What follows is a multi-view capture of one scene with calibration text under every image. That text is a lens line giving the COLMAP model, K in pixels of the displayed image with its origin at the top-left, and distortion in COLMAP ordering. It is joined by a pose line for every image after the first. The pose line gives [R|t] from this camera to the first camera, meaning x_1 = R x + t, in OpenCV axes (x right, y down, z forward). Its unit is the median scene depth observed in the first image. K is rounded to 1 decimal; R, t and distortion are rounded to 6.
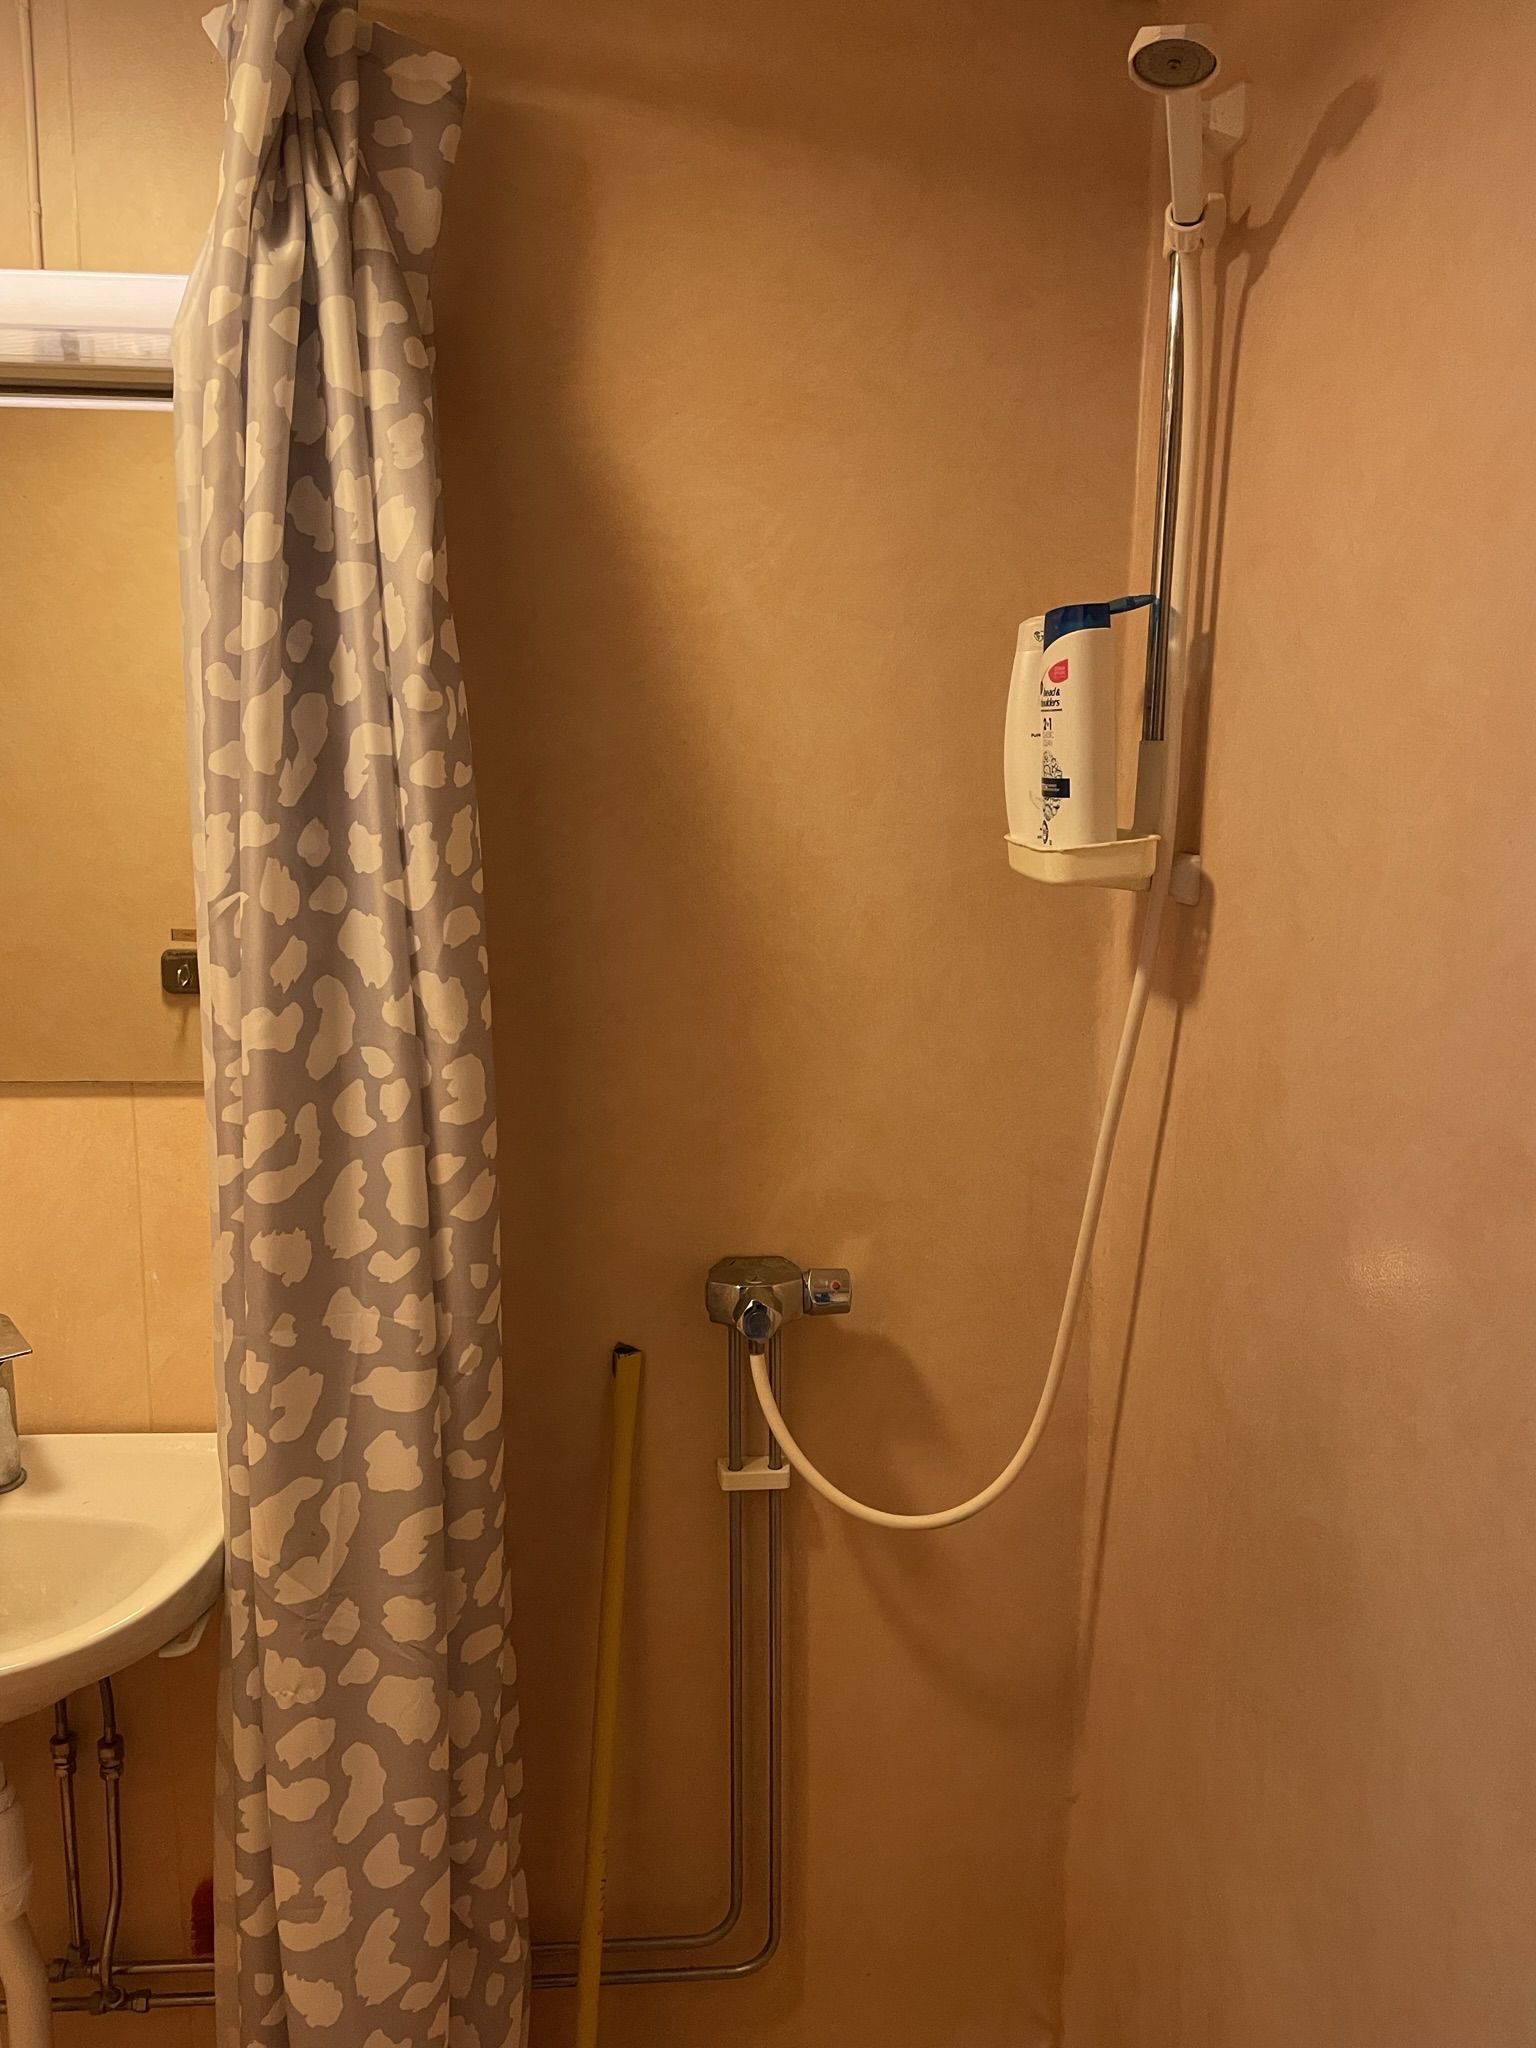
lens RADIAL K [[1547.9, 0, 769.3], [0, 1547.9, 1025.0], [0, 0, 1]] dist [0.050685, -0.059972]
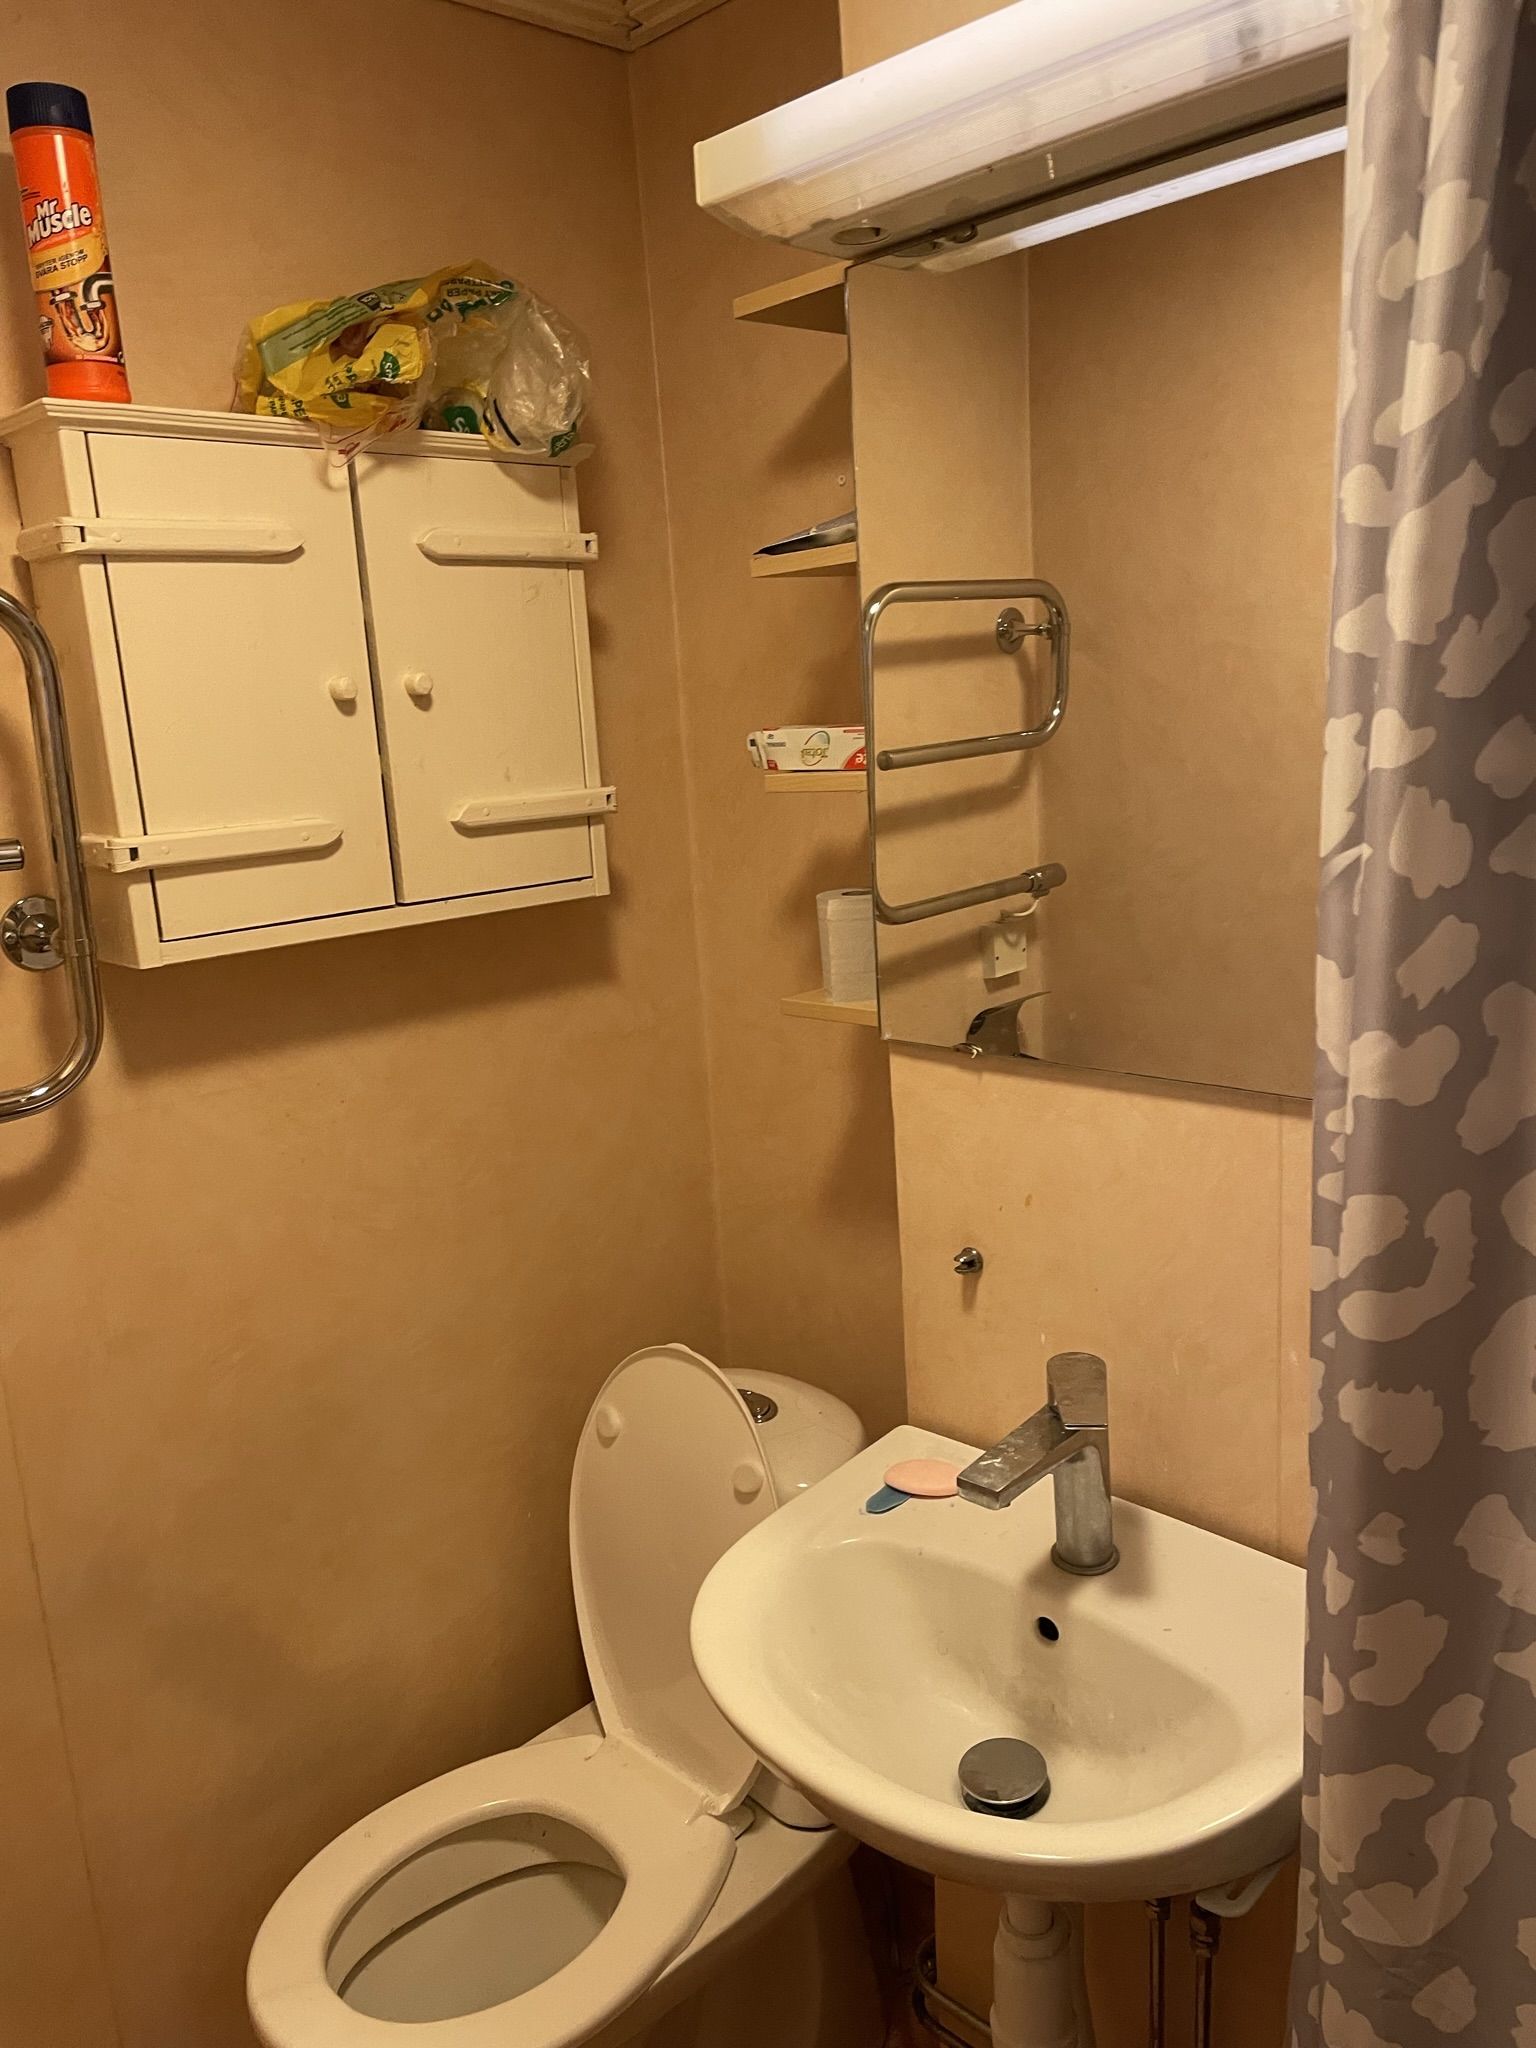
lens RADIAL K [[1547.9, 0, 762.5], [0, 1547.9, 1035.6], [0, 0, 1]] dist [0.050685, -0.059972]
pose [[0.639964, 0.108698, -0.760678, -0.012644], [-0.065398, 0.994057, 0.087027, -0.045986], [0.765617, -0.005948, 0.643270, 0.405698]]
